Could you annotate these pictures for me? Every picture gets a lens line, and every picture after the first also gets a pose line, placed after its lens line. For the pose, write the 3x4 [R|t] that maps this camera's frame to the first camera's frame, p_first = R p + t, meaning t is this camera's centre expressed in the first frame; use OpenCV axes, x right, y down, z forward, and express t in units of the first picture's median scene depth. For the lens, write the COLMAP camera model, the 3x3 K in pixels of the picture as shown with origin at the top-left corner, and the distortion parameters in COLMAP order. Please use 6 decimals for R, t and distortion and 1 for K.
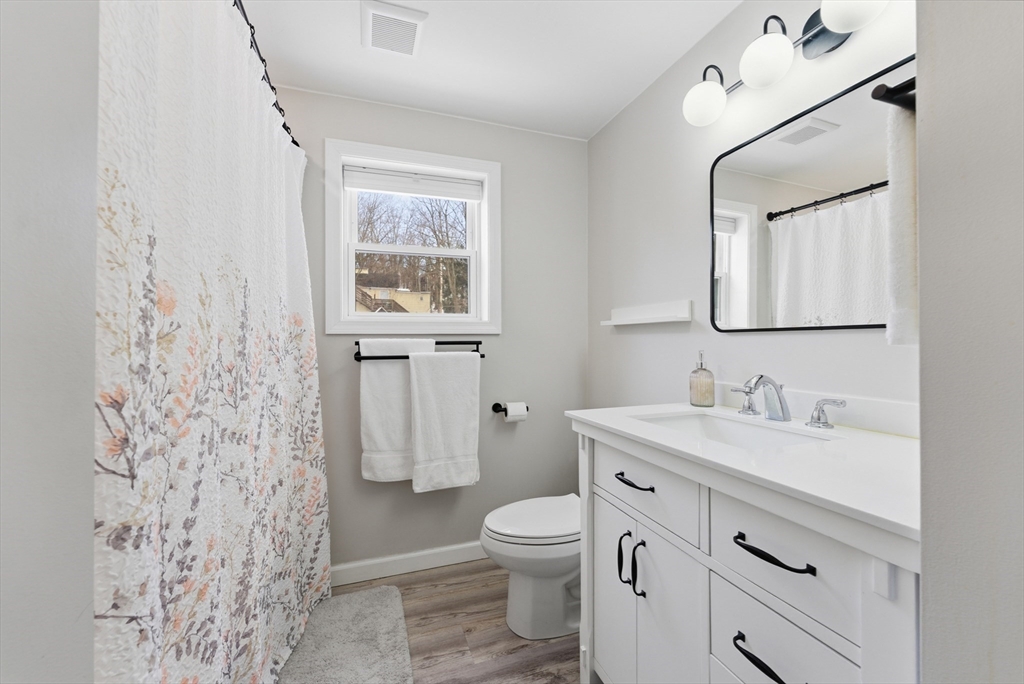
lens RADIAL K [[416.1, 0, 513.0], [0, 416.1, 335.6], [0, 0, 1]] dist [-0.004831, -0.000186]
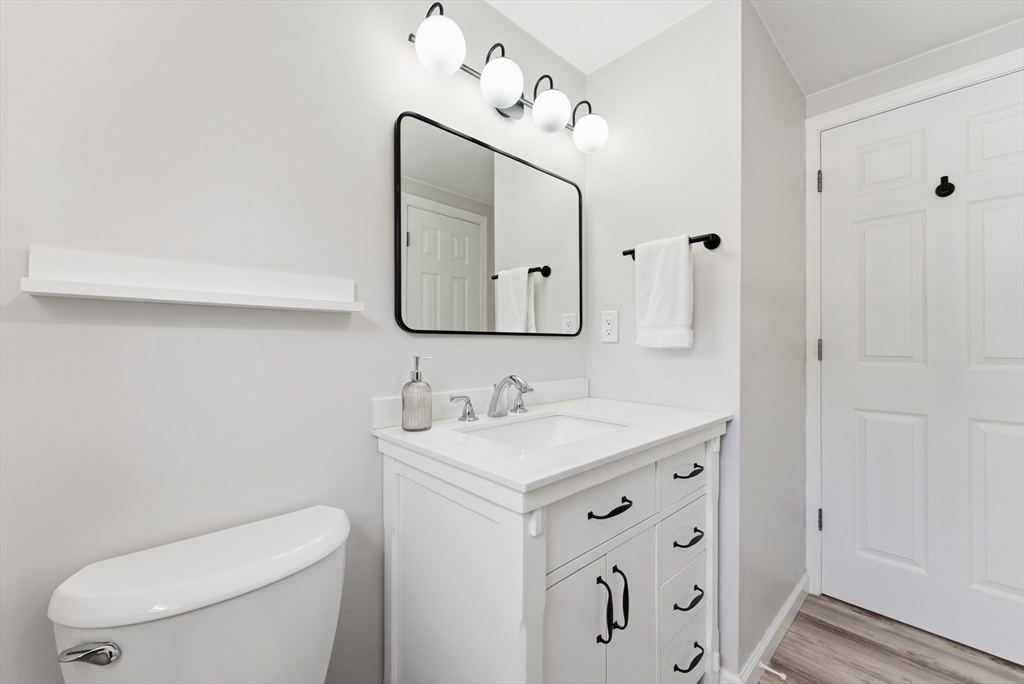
lens RADIAL K [[416.1, 0, 513.0], [0, 416.1, 335.6], [0, 0, 1]] dist [-0.004831, -0.000186]
pose [[-0.396200, 0.021915, 0.917903, -0.316413], [-0.013213, 0.999476, -0.029566, 0.019666], [-0.918069, -0.023842, -0.395702, 1.154553]]
